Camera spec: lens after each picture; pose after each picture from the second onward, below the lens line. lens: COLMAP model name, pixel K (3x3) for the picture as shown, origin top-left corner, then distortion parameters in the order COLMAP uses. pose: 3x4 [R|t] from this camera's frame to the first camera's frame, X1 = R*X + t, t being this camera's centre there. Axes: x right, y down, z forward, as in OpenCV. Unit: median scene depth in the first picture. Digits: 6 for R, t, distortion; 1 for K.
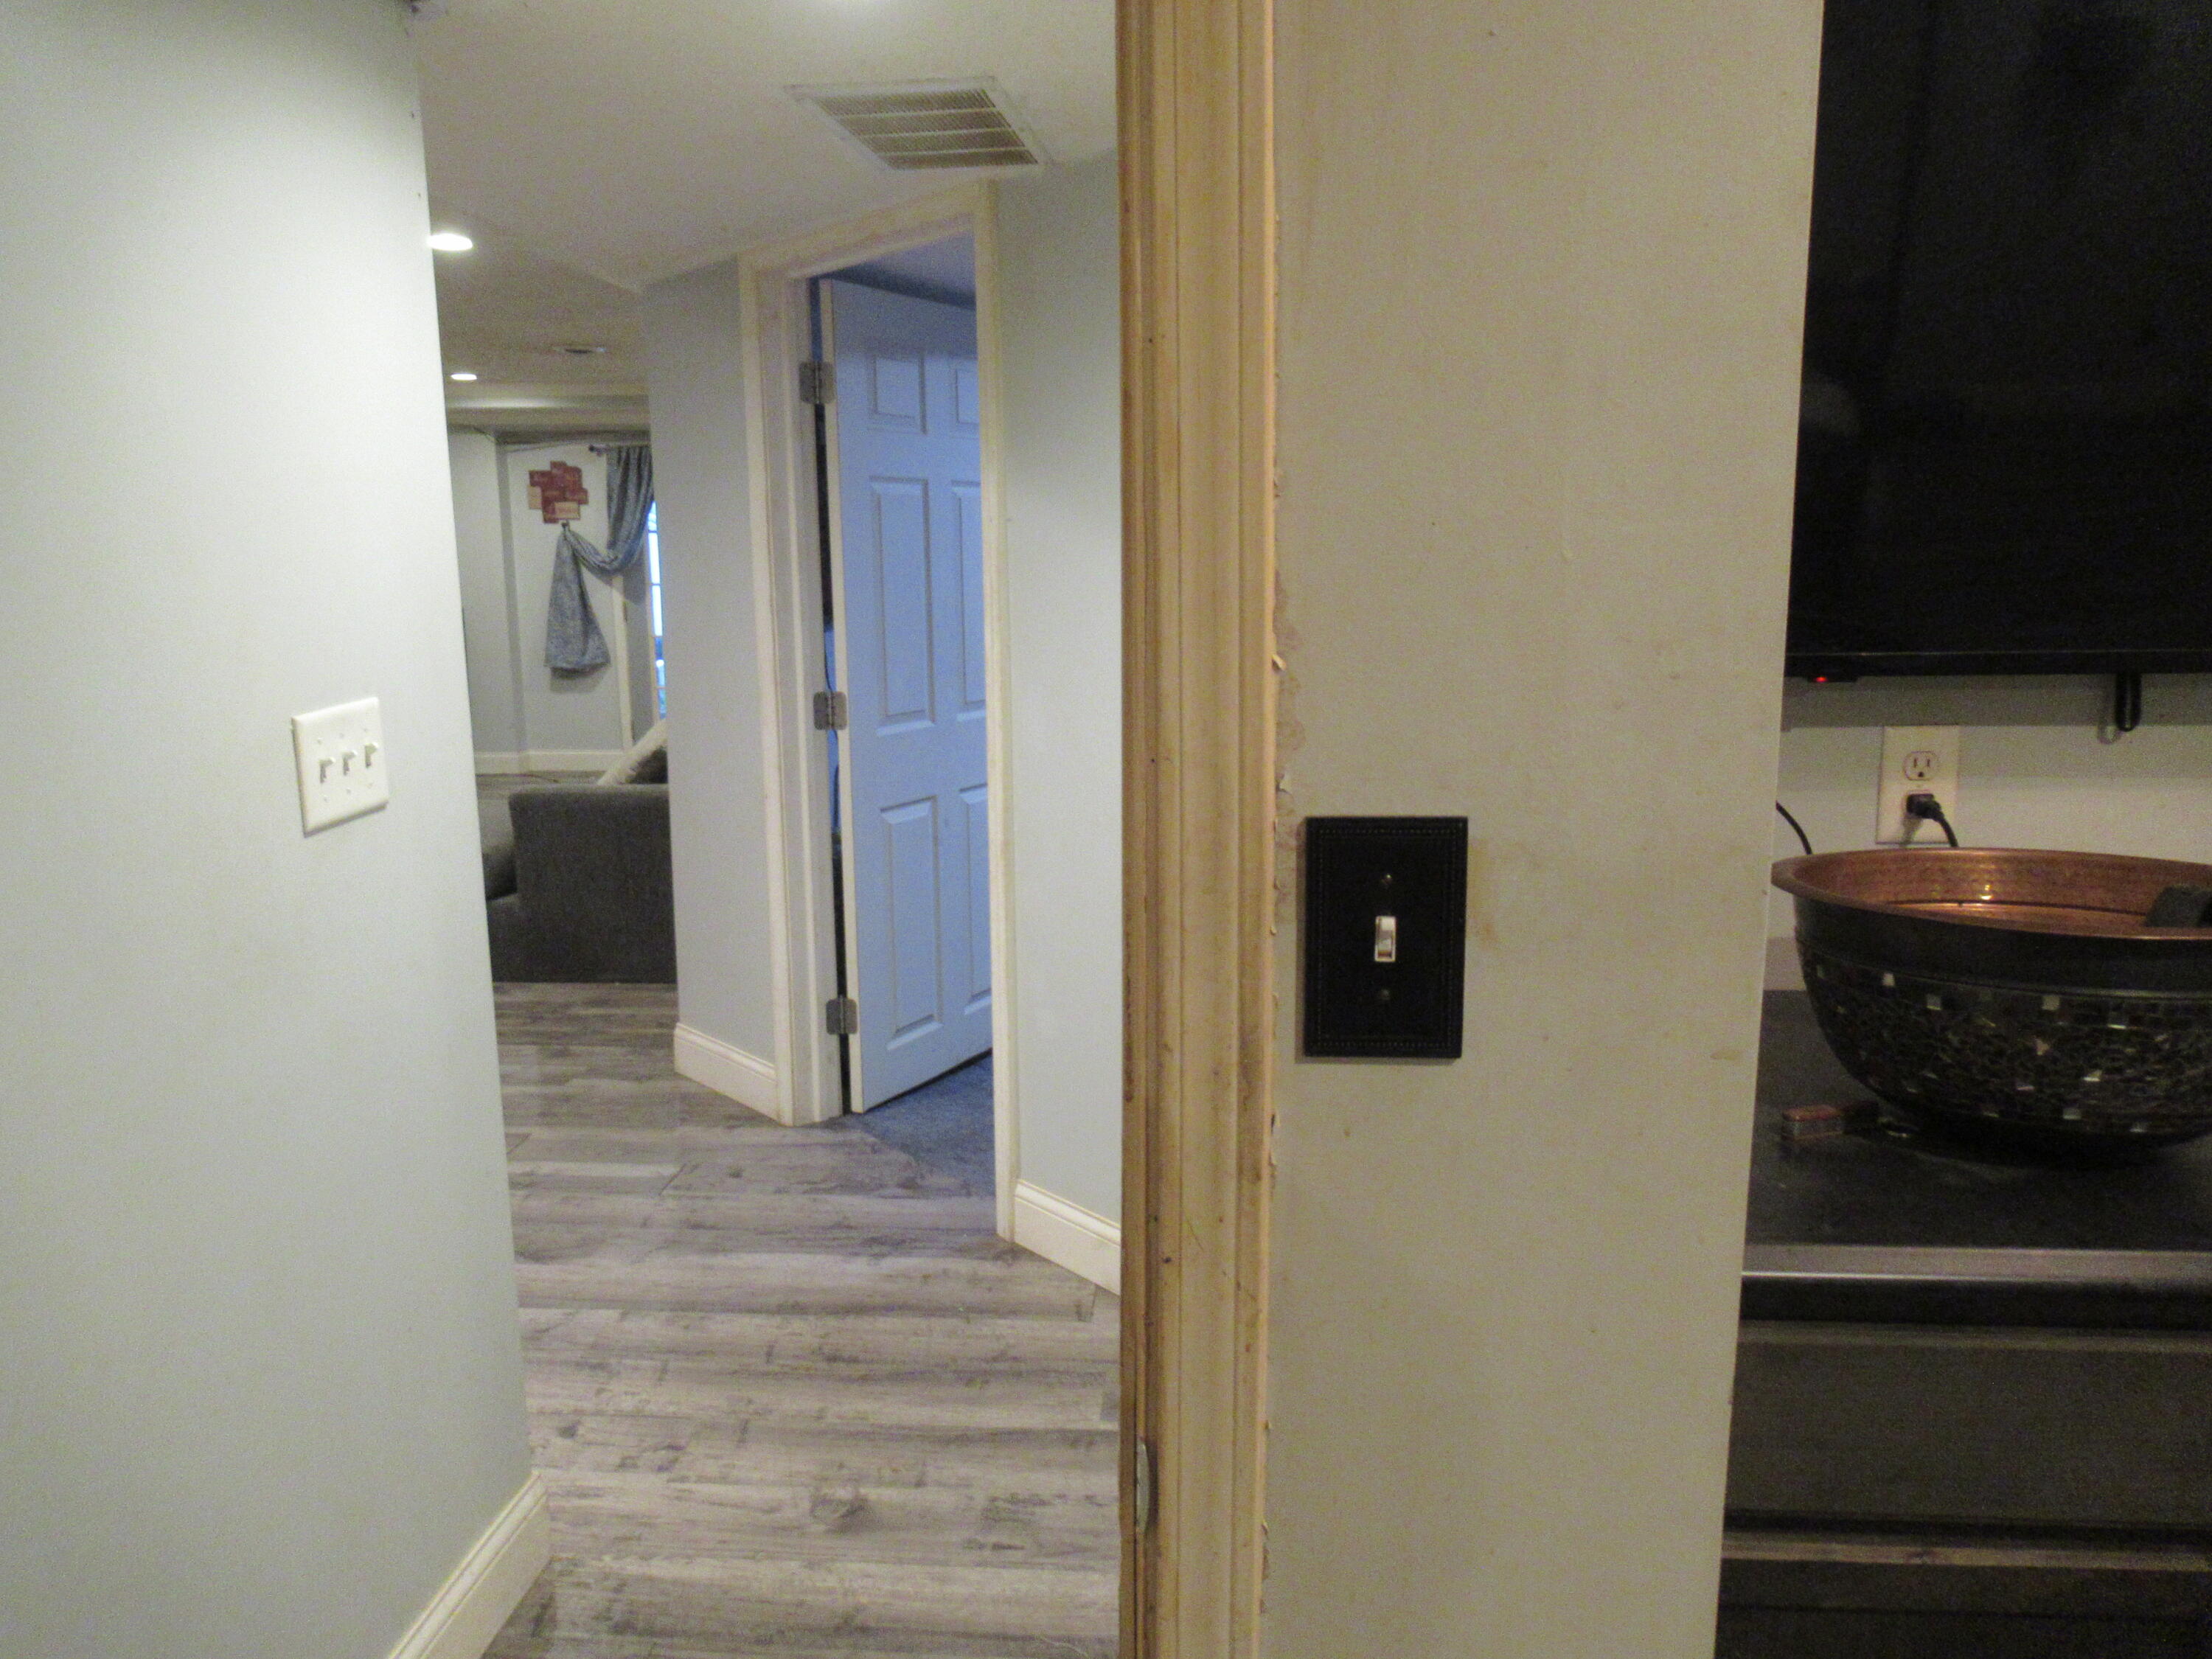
lens RADIAL K [[1655.2, 0, 1111.6], [0, 1655.2, 836.6], [0, 0, 1]] dist [-0.002318, 0.002300]
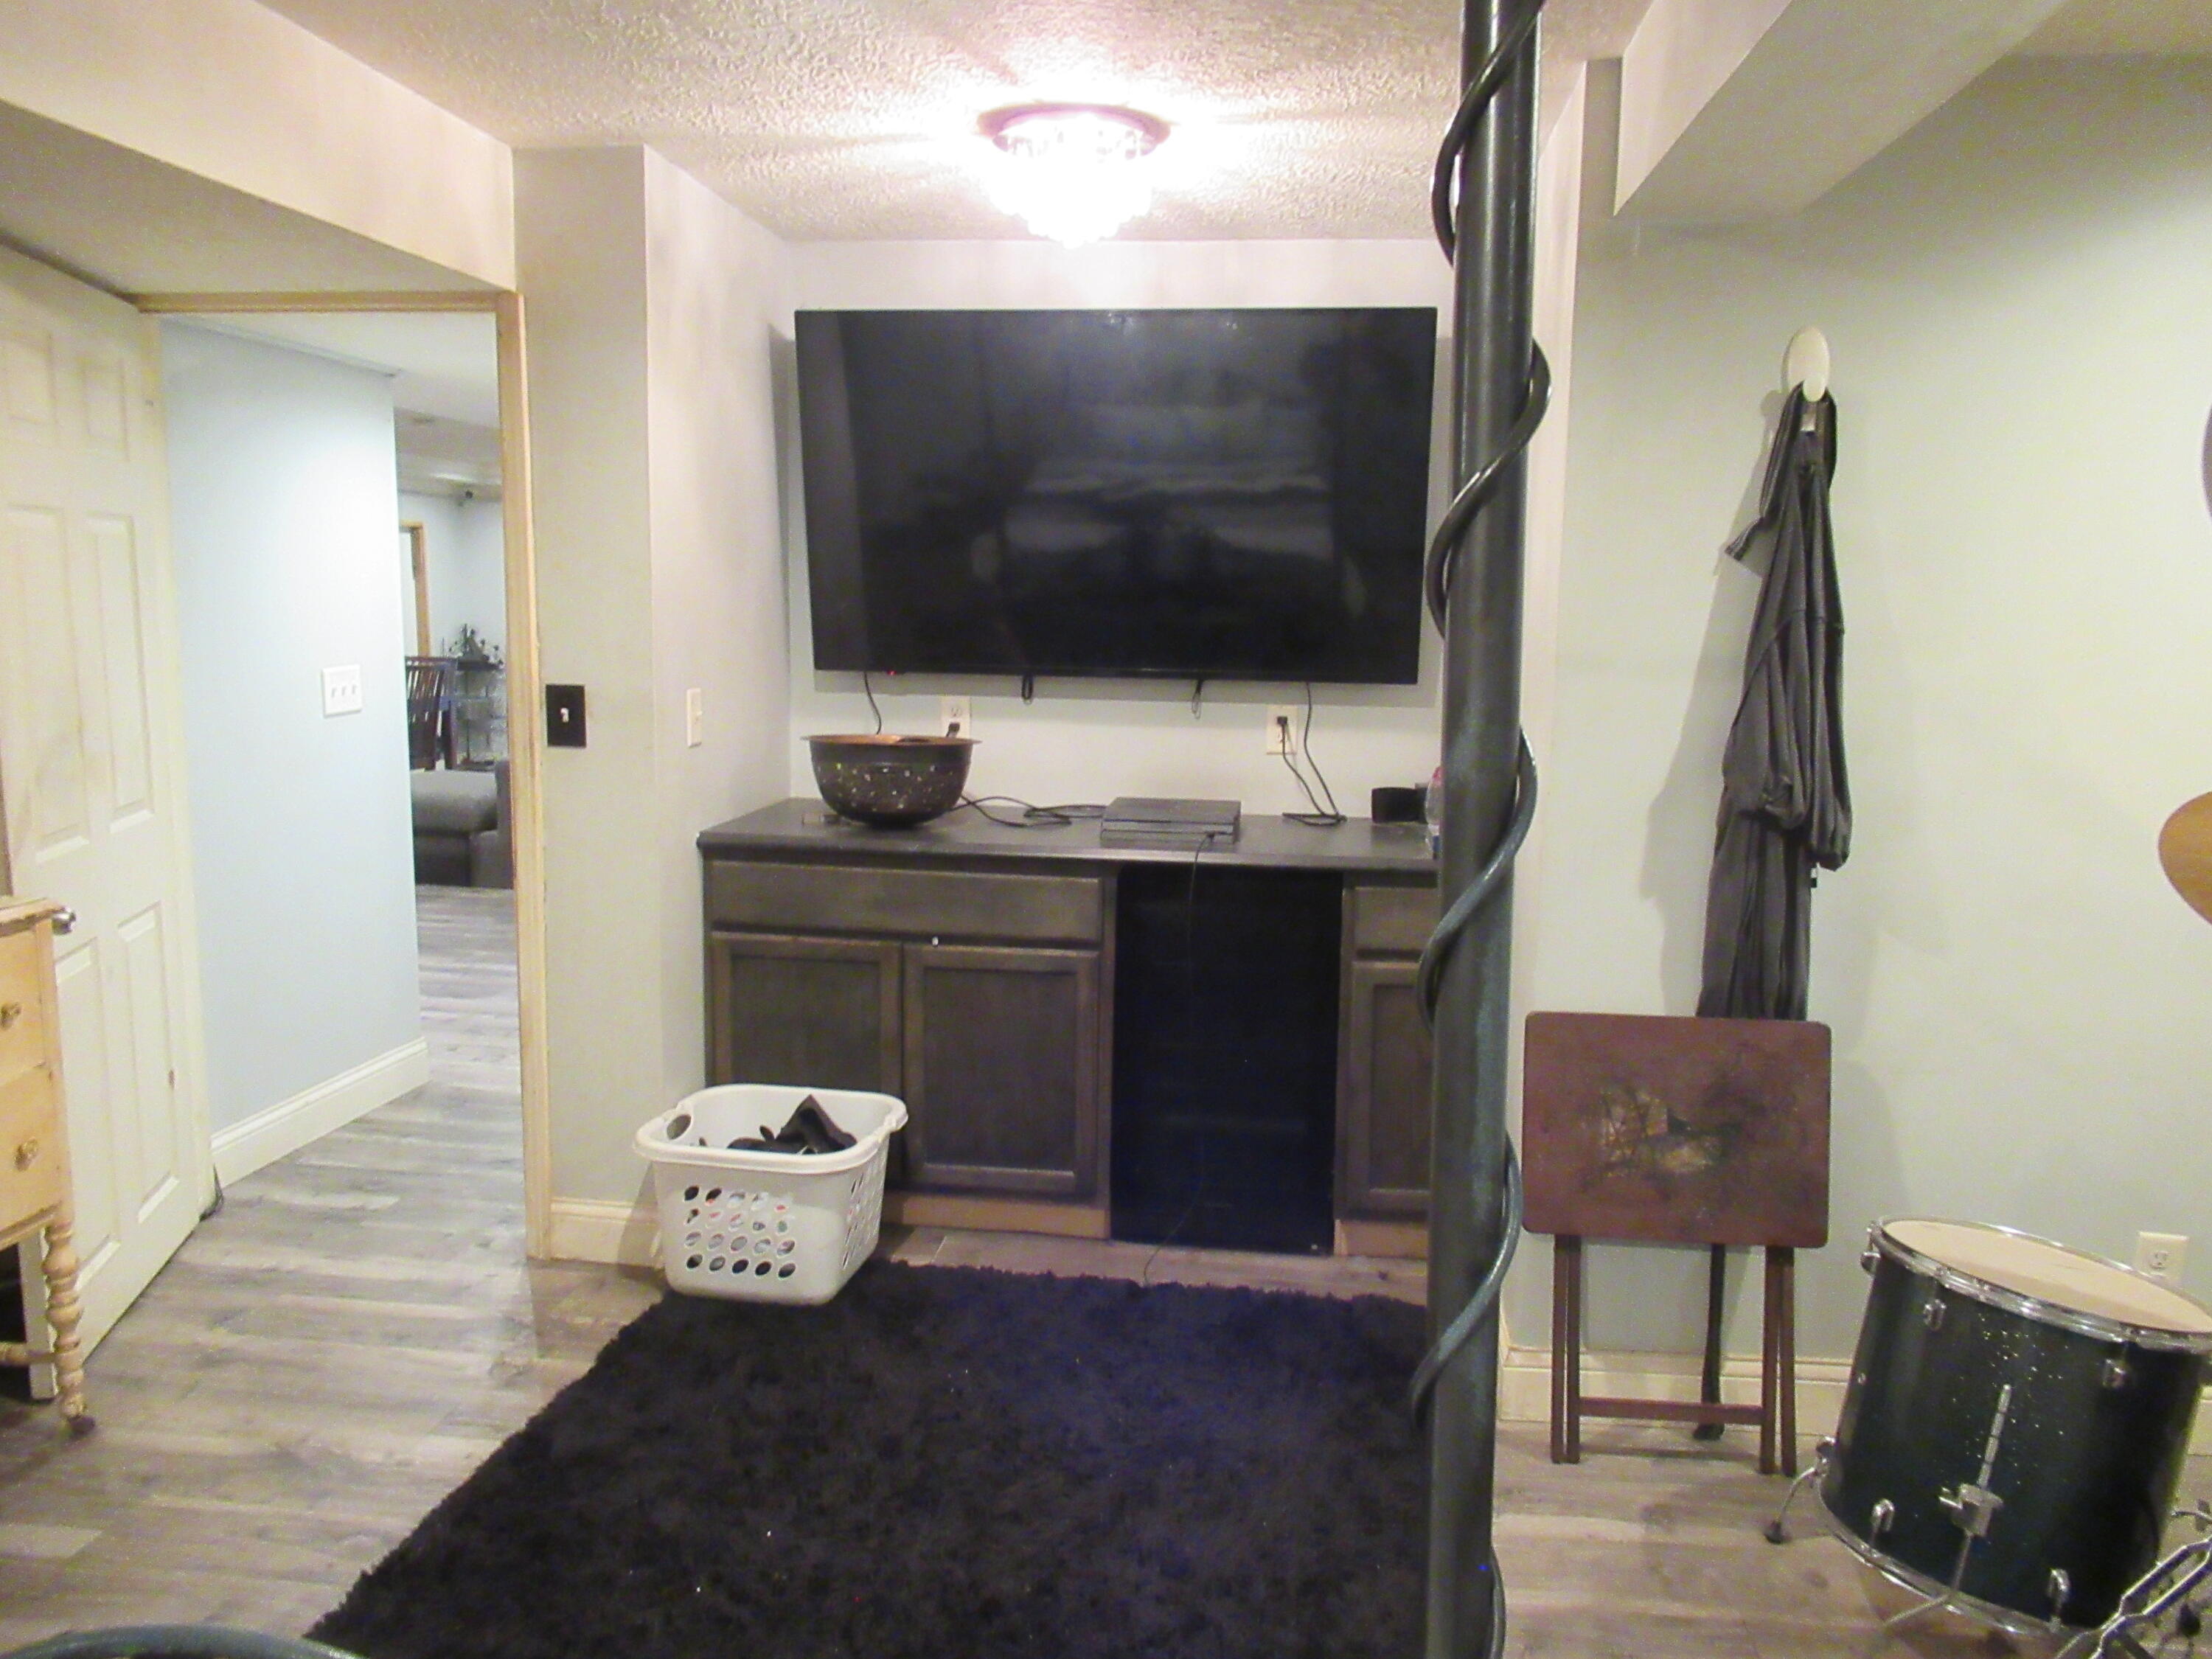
lens RADIAL K [[1655.2, 0, 1100.5], [0, 1655.2, 819.1], [0, 0, 1]] dist [-0.002318, 0.002300]
pose [[0.998010, 0.039905, -0.048825, 0.836997], [-0.041909, 0.998290, -0.040747, 0.212202], [0.047115, 0.042712, 0.997976, -1.477556]]
